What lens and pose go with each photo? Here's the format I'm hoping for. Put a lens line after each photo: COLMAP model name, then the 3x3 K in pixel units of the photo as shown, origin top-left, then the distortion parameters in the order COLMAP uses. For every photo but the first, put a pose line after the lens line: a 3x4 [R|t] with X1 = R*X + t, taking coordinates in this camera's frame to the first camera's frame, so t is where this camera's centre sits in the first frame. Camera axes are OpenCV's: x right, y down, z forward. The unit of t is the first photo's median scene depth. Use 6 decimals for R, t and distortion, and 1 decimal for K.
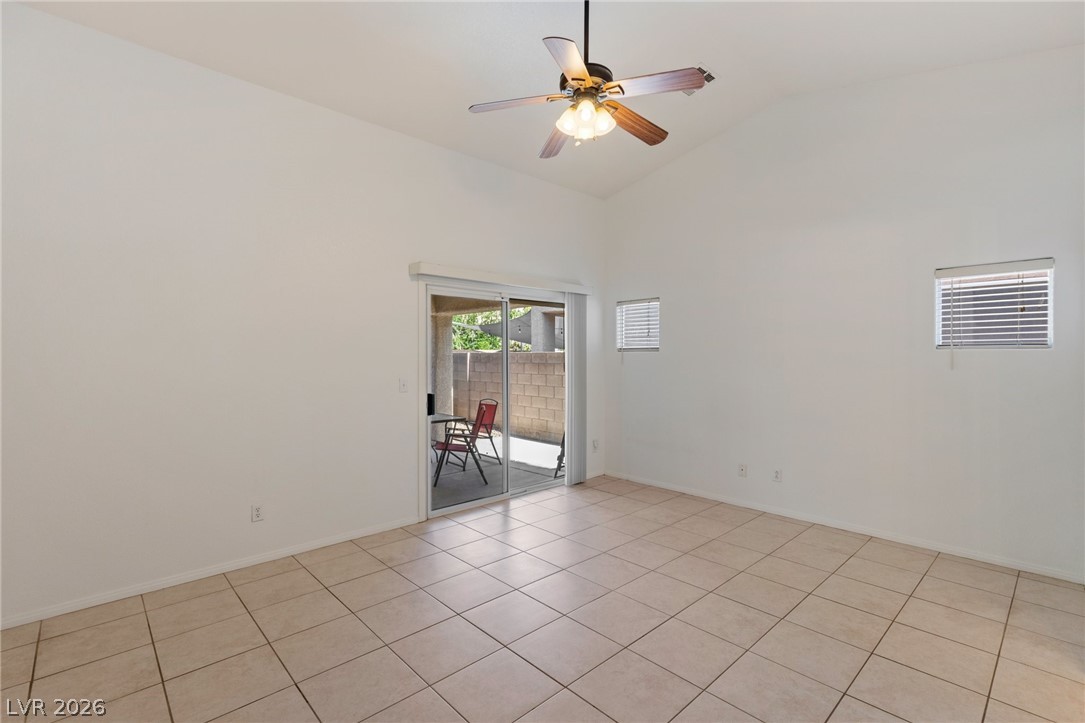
lens RADIAL K [[488.2, 0, 543.0], [0, 488.2, 357.7], [0, 0, 1]] dist [0.008324, -0.000684]
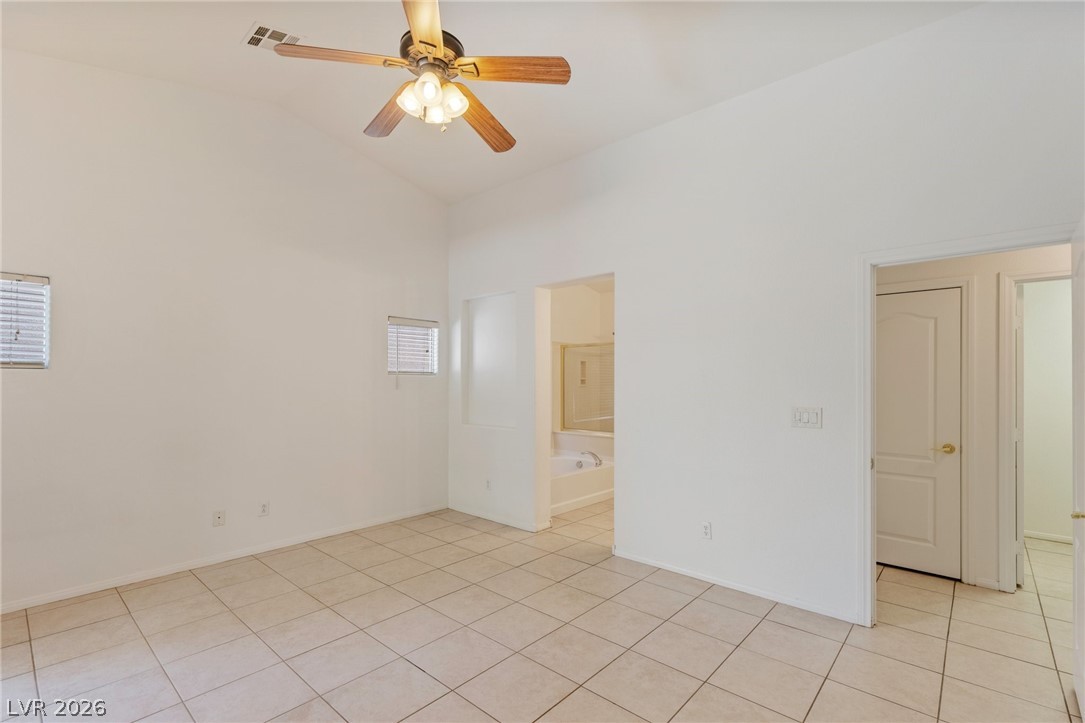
lens RADIAL K [[488.2, 0, 552.8], [0, 488.2, 380.9], [0, 0, 1]] dist [0.008324, -0.000684]
pose [[-0.093951, -0.001421, 0.995576, -0.580599], [-0.002432, 0.999996, 0.001198, -0.001781], [-0.995574, -0.002309, -0.093954, 0.658547]]
